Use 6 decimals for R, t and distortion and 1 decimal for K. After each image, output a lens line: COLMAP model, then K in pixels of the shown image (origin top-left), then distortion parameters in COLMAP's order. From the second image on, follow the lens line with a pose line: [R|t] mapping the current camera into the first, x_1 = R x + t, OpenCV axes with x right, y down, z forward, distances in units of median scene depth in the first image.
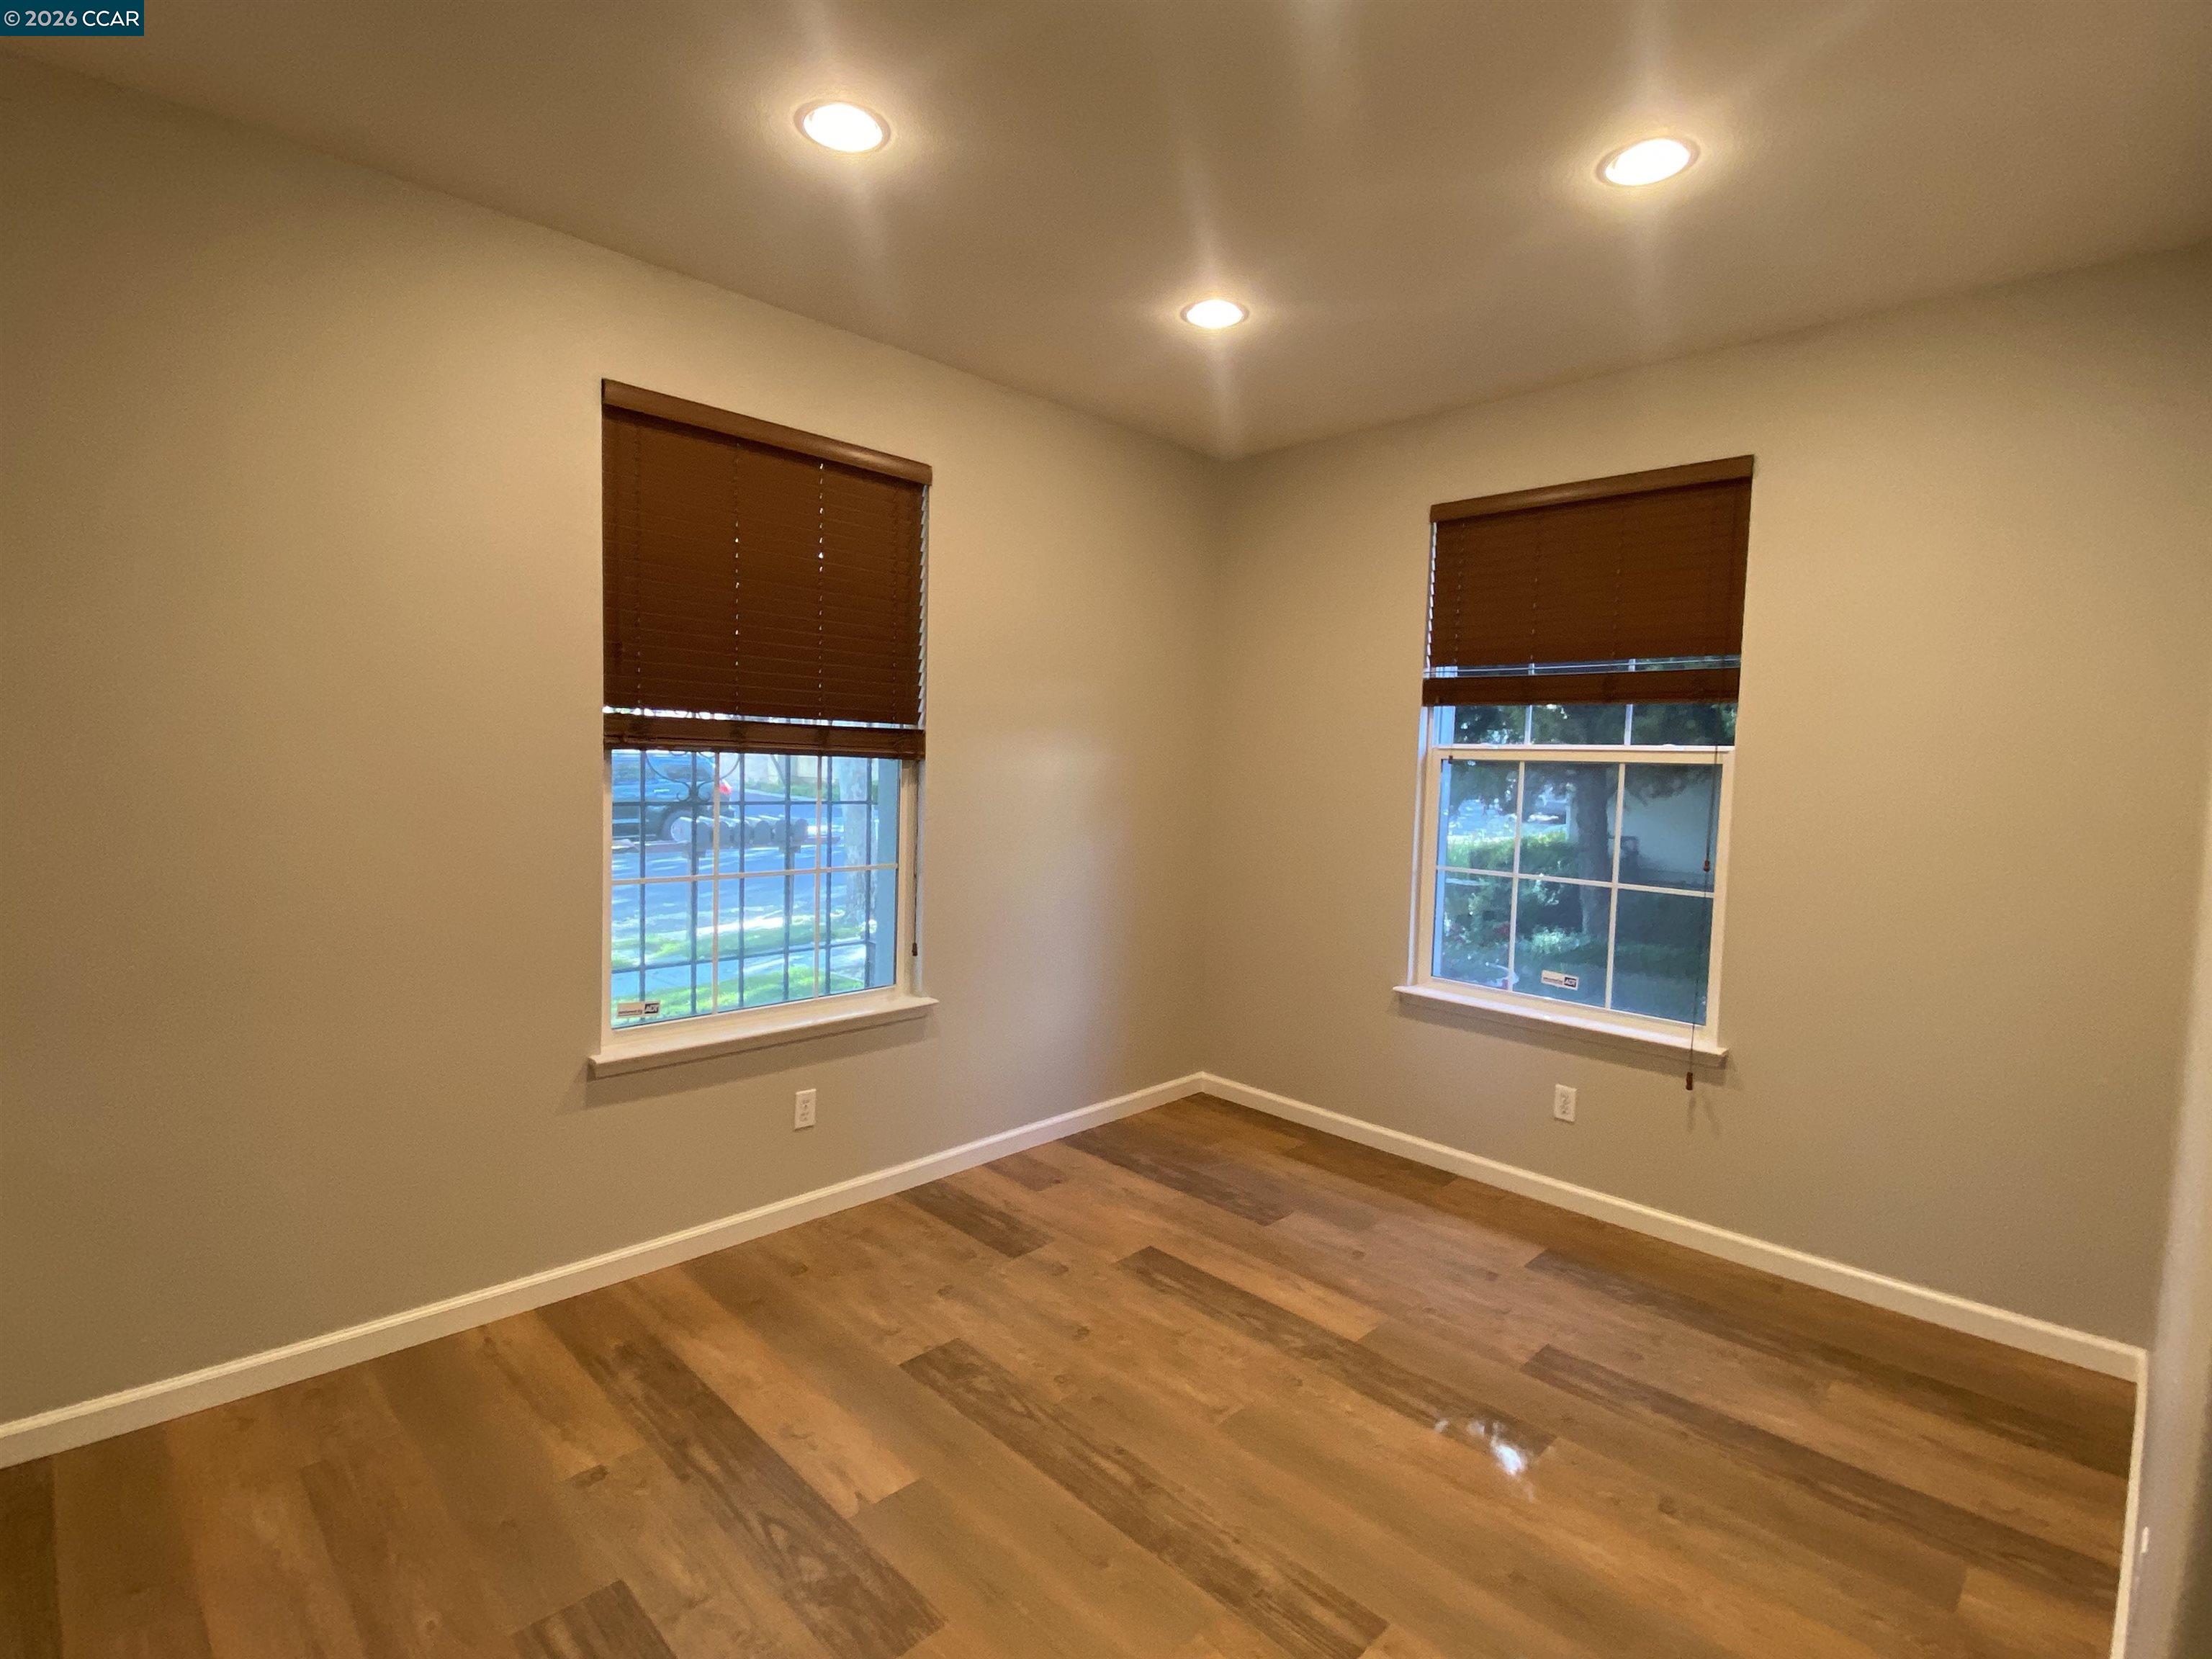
lens RADIAL K [[1059.6, 0, 1106.0], [0, 1059.6, 829.5], [0, 0, 1]] dist [0.001556, -0.036370]
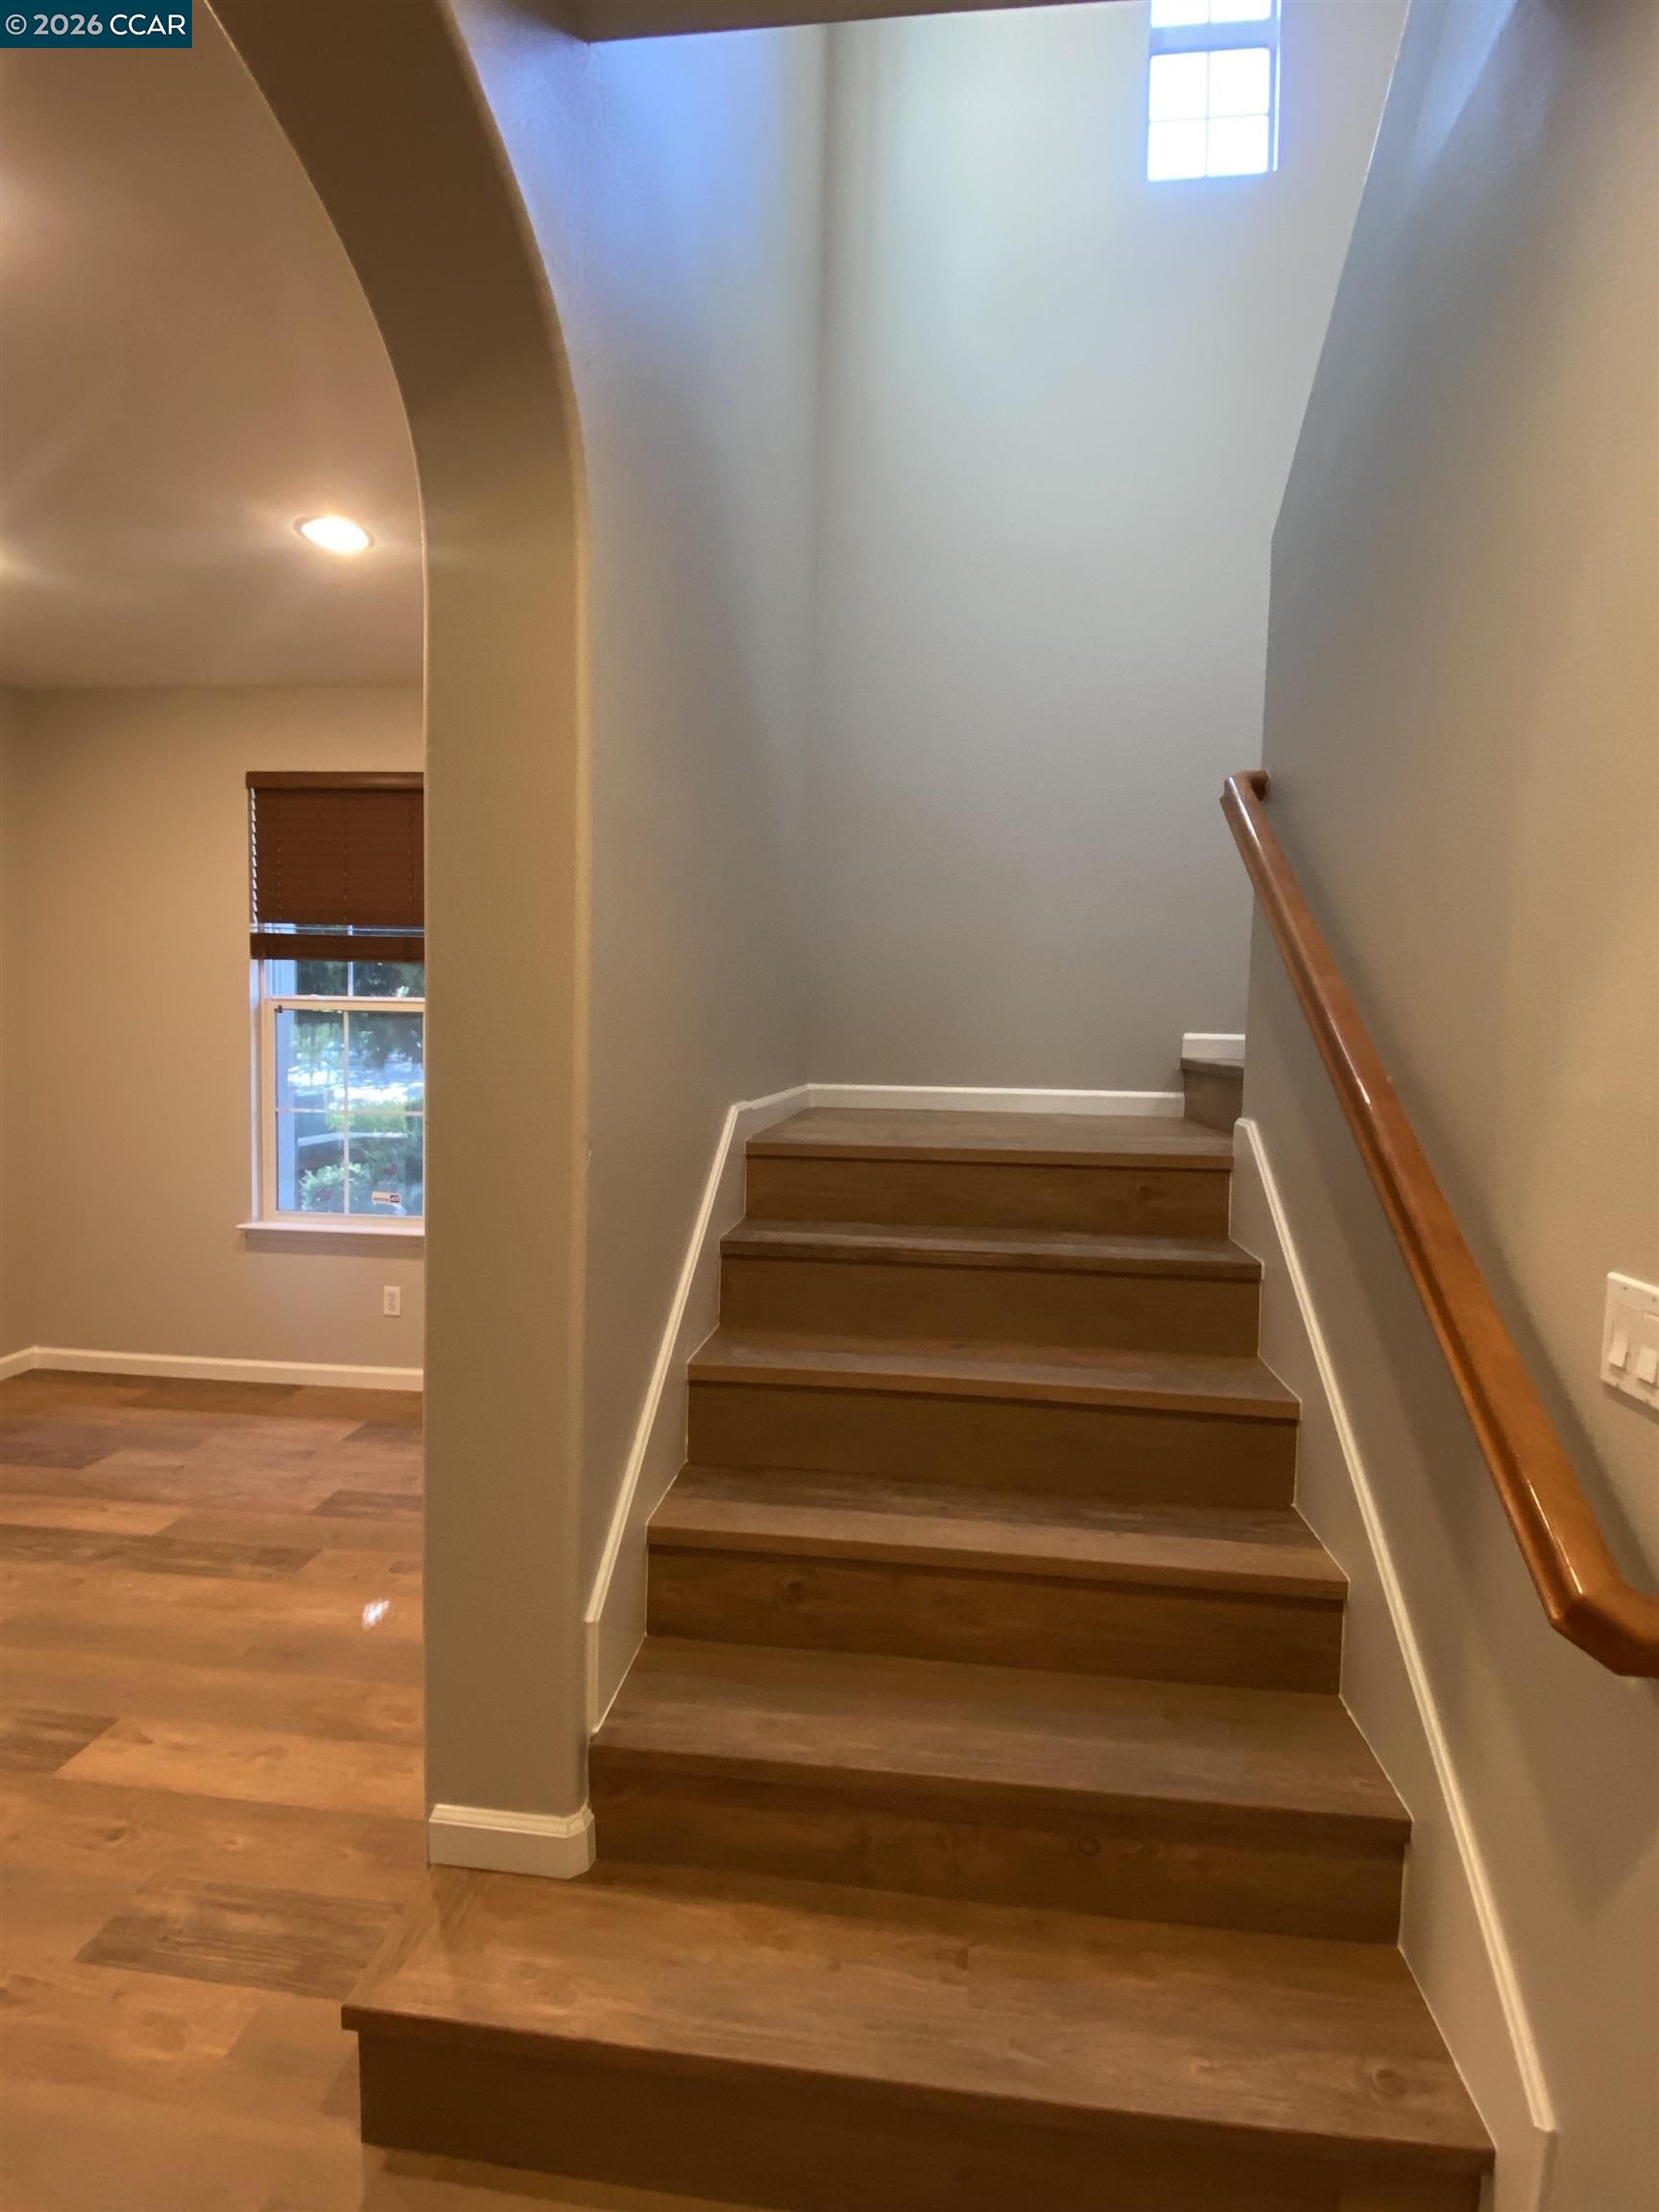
lens RADIAL K [[1045.5, 0, 831.4], [0, 1045.5, 1094.9], [0, 0, 1]] dist [-0.014233, -0.001013]
pose [[0.766070, -0.050213, 0.640793, 0.084783], [0.041817, 0.998725, 0.028269, 0.018576], [-0.641396, 0.005141, 0.767193, -0.223989]]
